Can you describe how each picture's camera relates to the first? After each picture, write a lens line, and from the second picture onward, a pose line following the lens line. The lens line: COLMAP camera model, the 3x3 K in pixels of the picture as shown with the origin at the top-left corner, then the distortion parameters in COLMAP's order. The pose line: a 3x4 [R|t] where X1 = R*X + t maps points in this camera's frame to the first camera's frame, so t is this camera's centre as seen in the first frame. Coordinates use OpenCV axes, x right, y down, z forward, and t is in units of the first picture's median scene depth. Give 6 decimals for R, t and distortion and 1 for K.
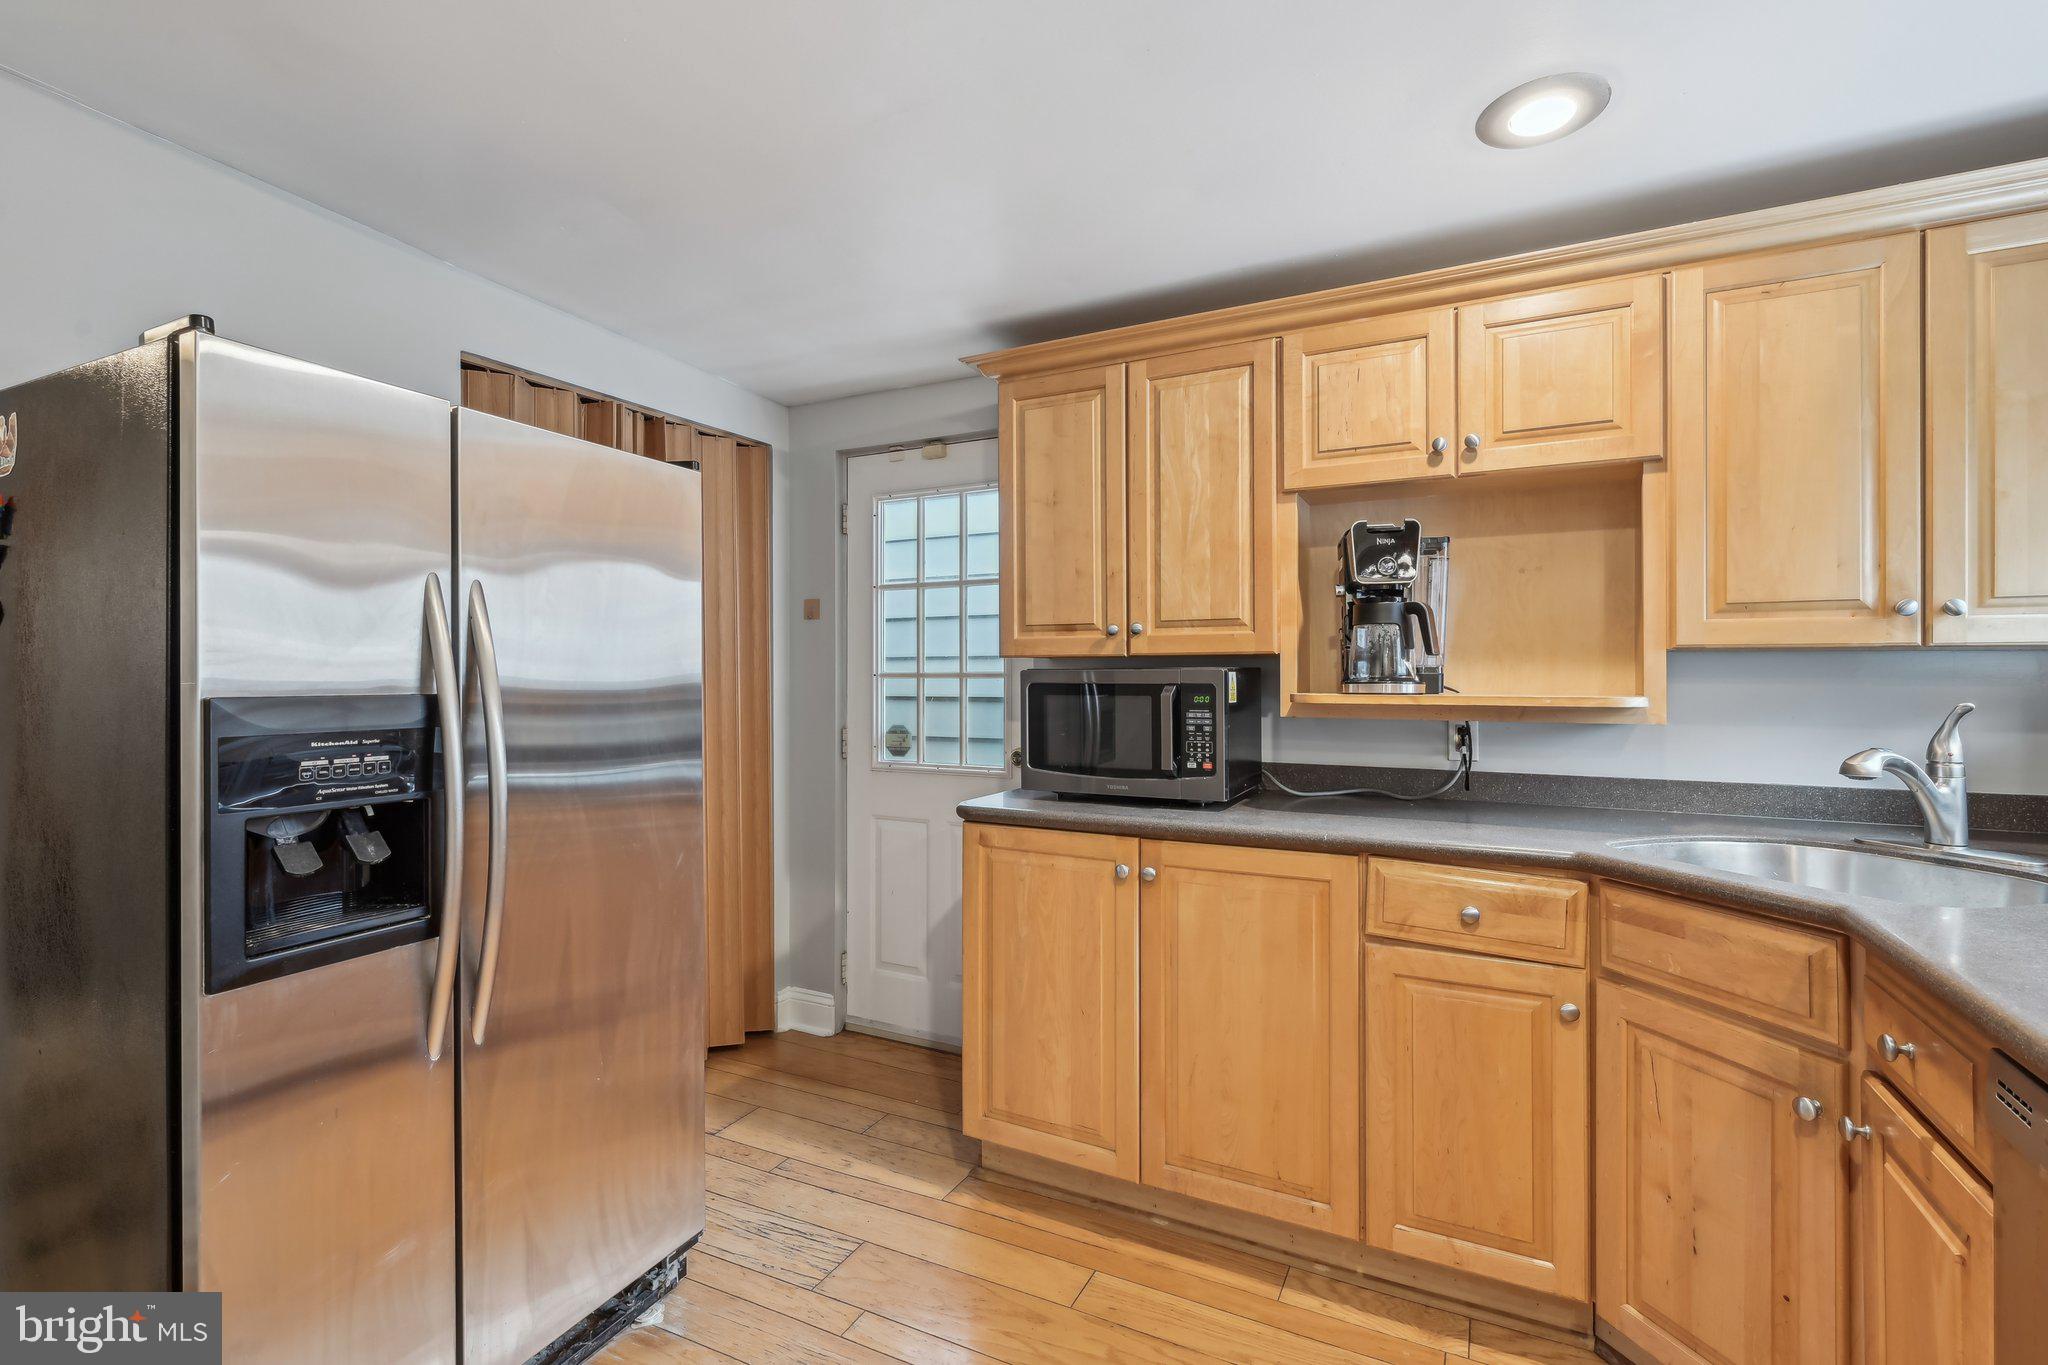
lens RADIAL K [[909.7, 0, 1034.6], [0, 909.7, 674.4], [0, 0, 1]] dist [0.001973, 0.000043]
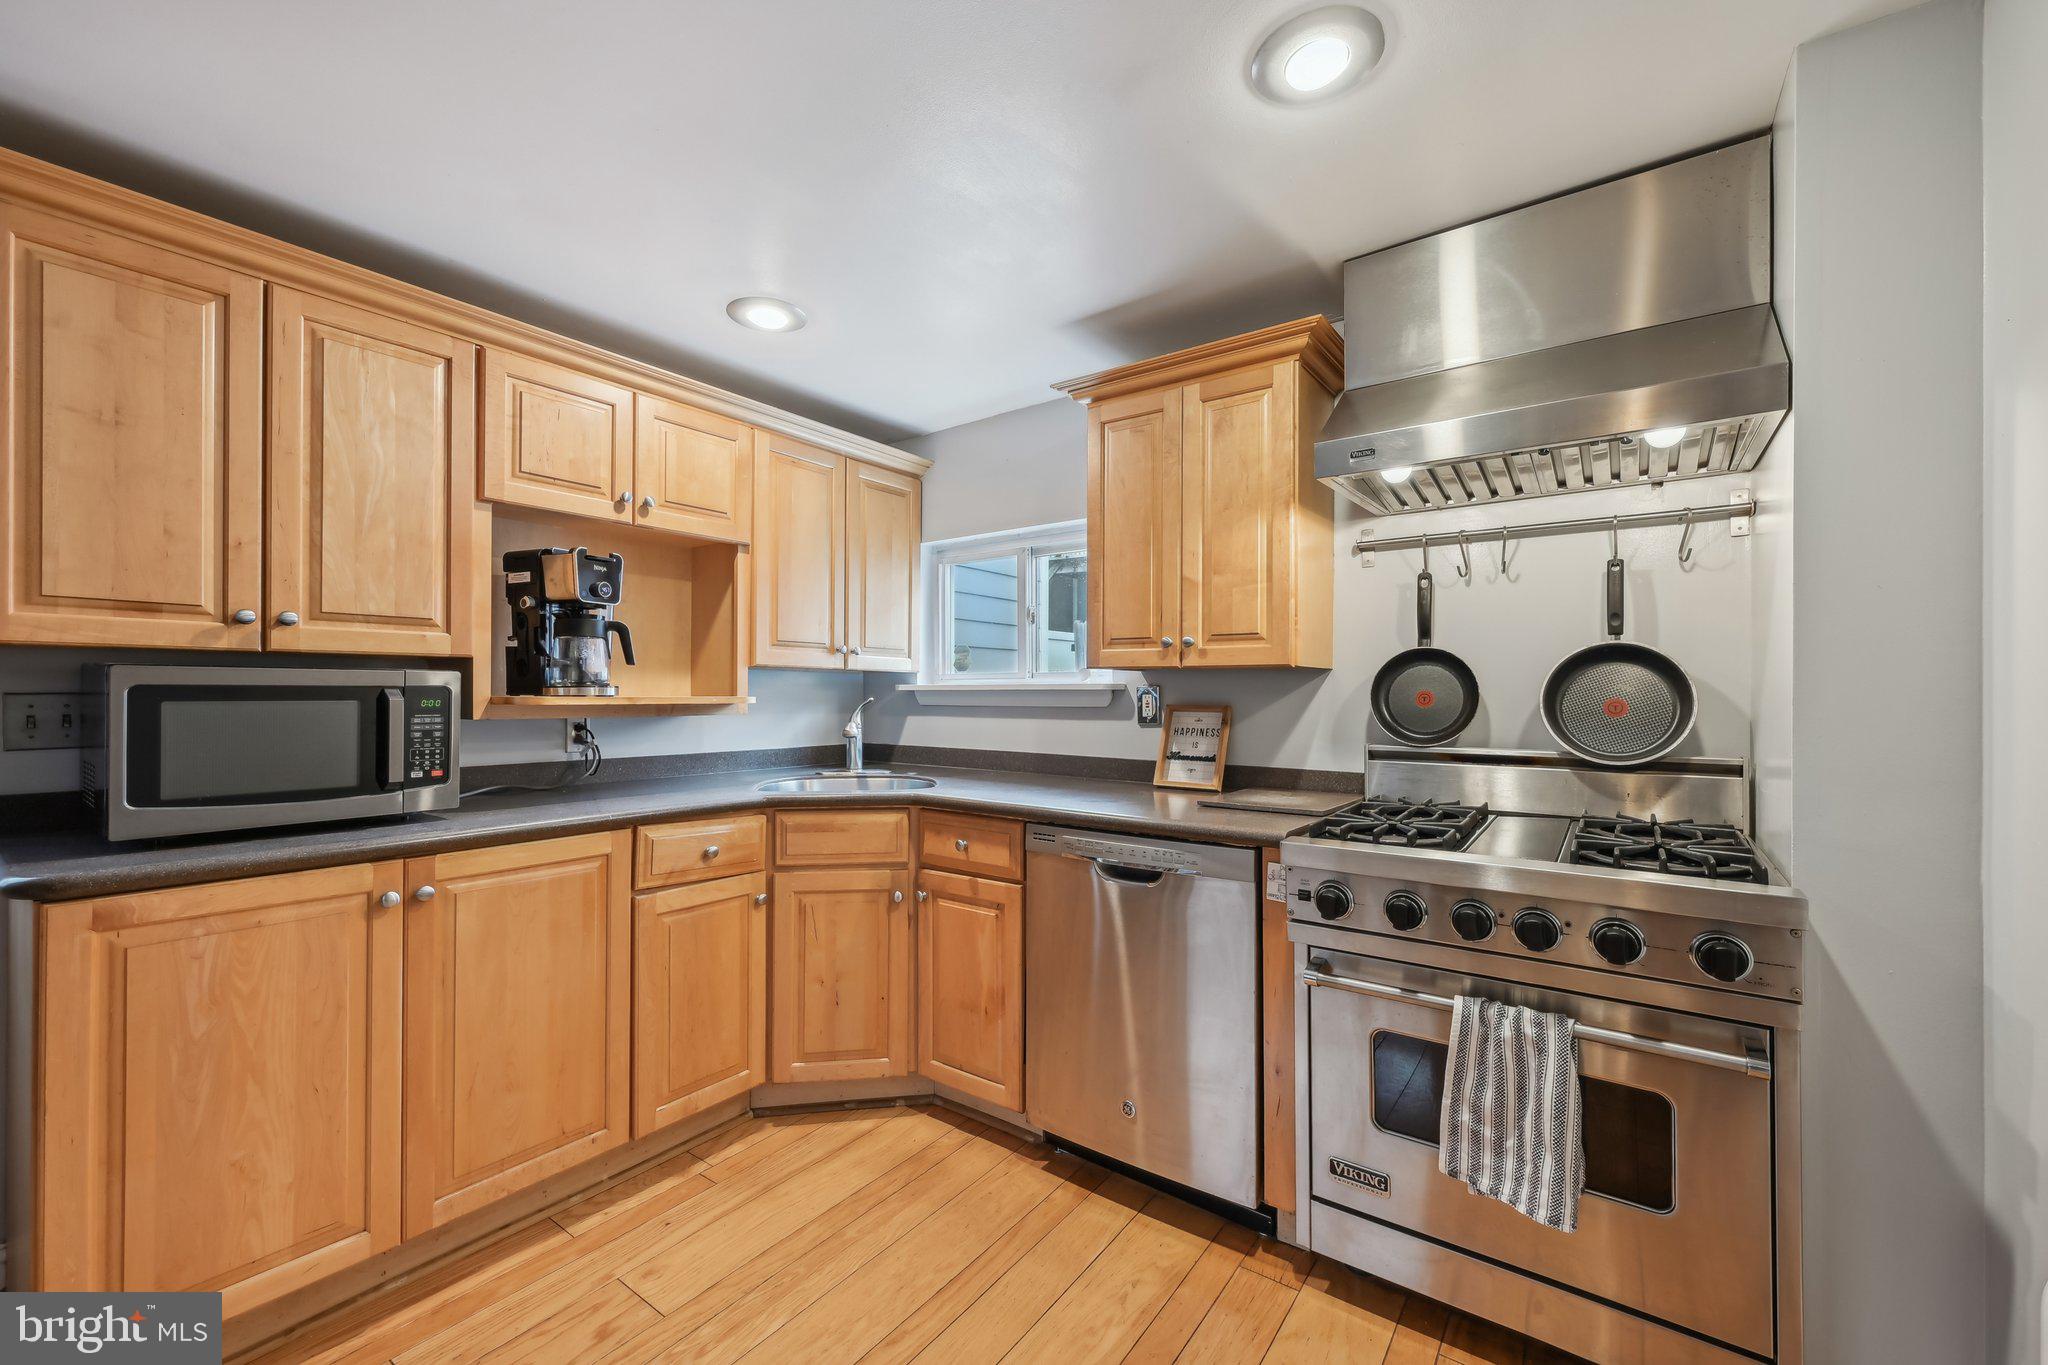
lens RADIAL K [[817.6, 0, 1035.5], [0, 817.6, 690.8], [0, 0, 1]] dist [0.000627, -0.000138]
pose [[0.163302, 0.002122, 0.986574, -0.564097], [-0.010656, 0.999943, -0.000387, 0.008373], [-0.986518, -0.010450, 0.163316, 0.251162]]
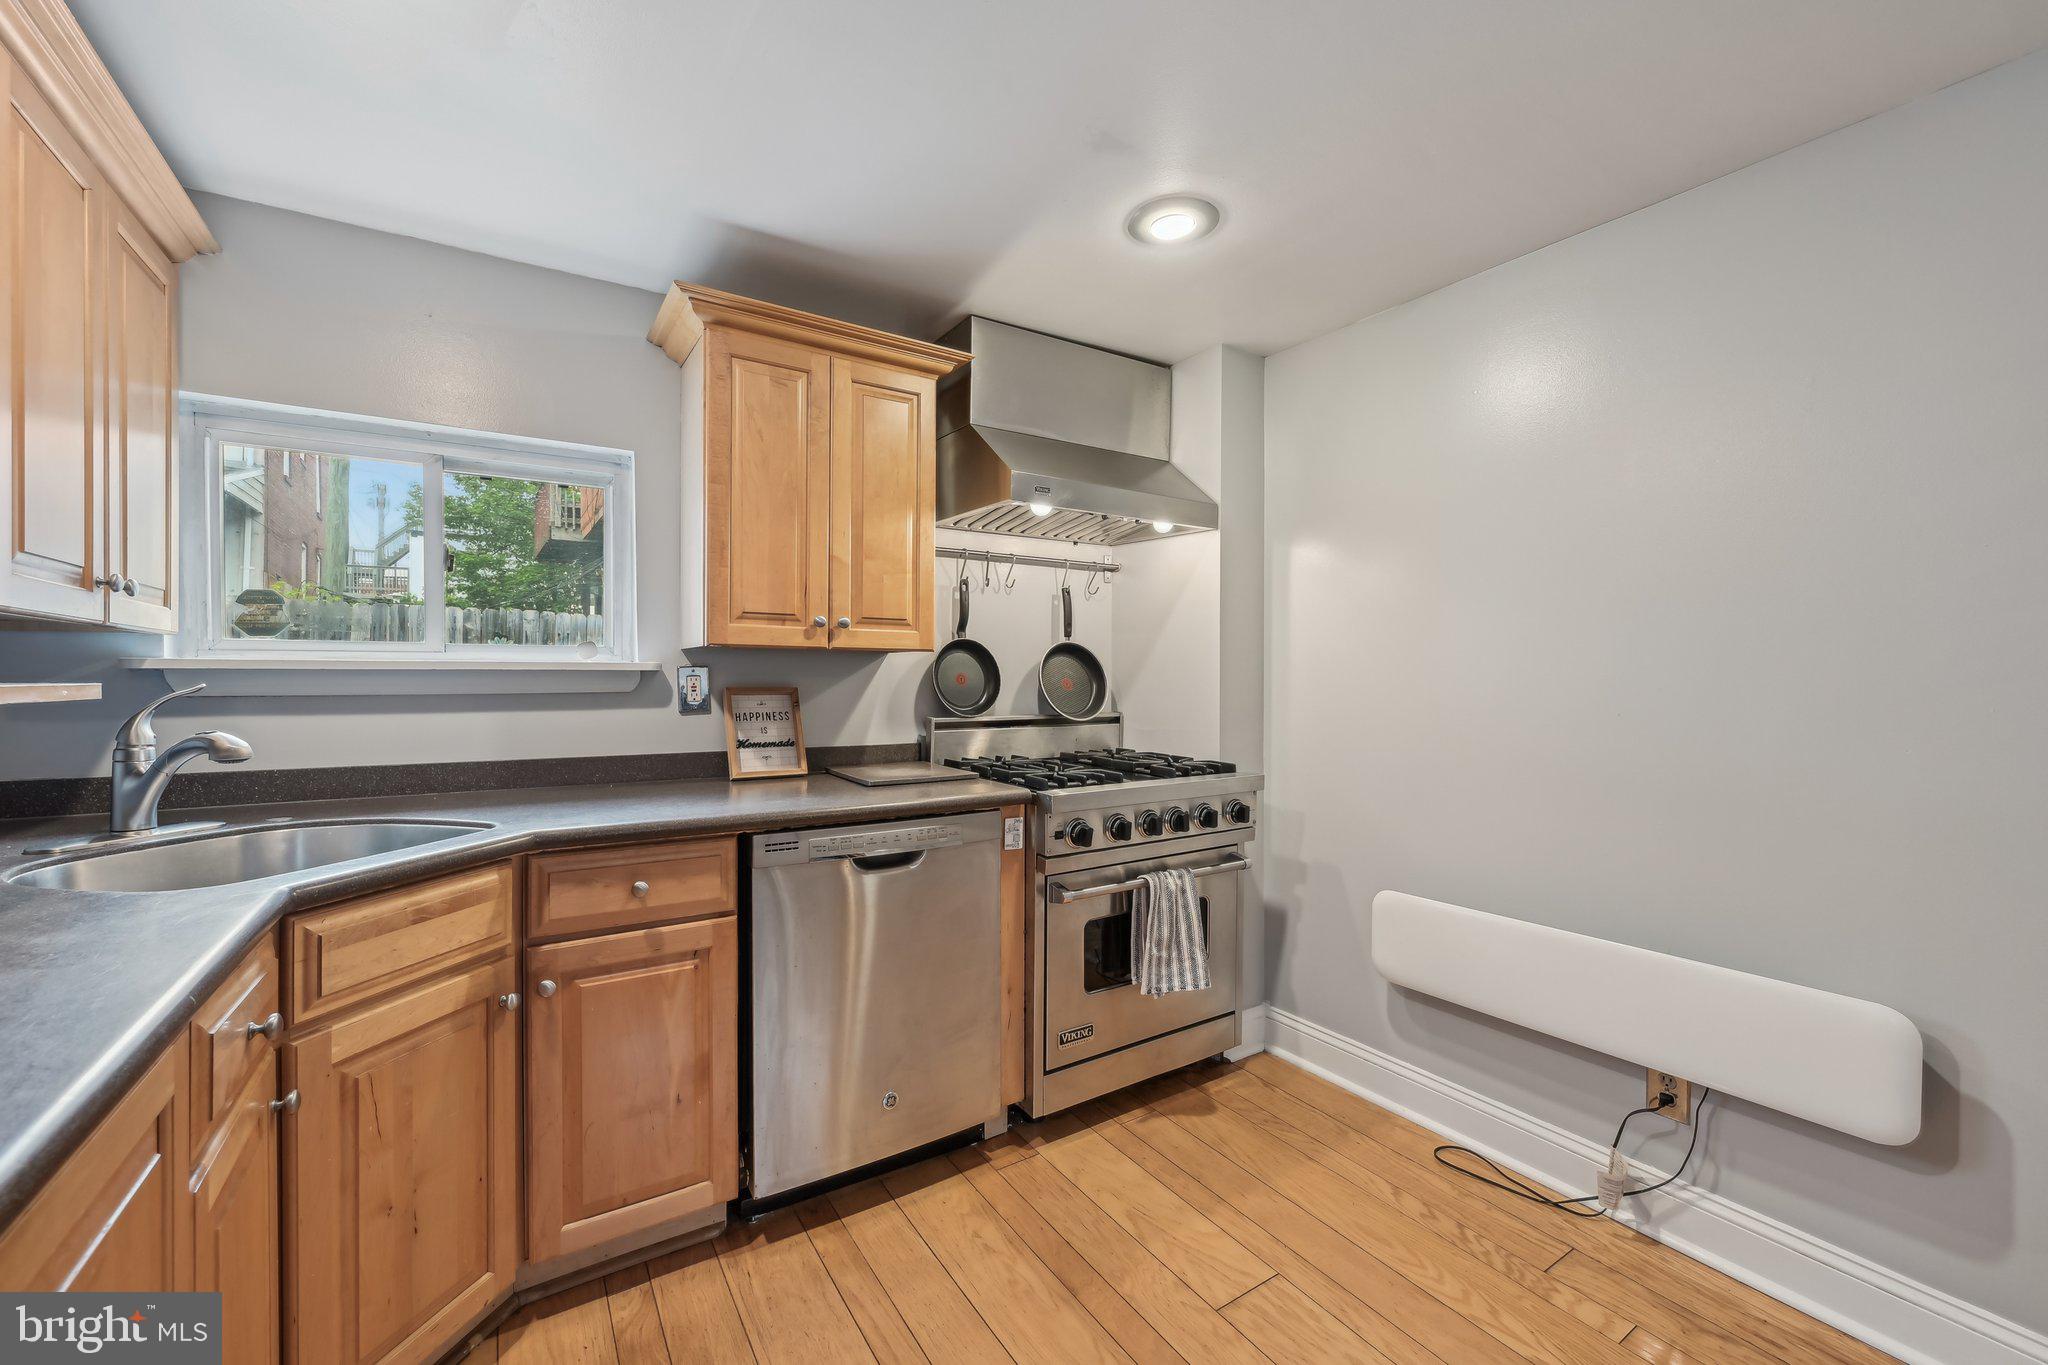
lens RADIAL K [[817.6, 0, 1028.3], [0, 817.6, 683.8], [0, 0, 1]] dist [0.000627, -0.000138]
pose [[-0.860904, -0.008095, 0.508702, -0.217196], [-0.007915, 0.999966, 0.002518, 0.015580], [-0.508705, -0.001858, -0.860939, 1.005541]]
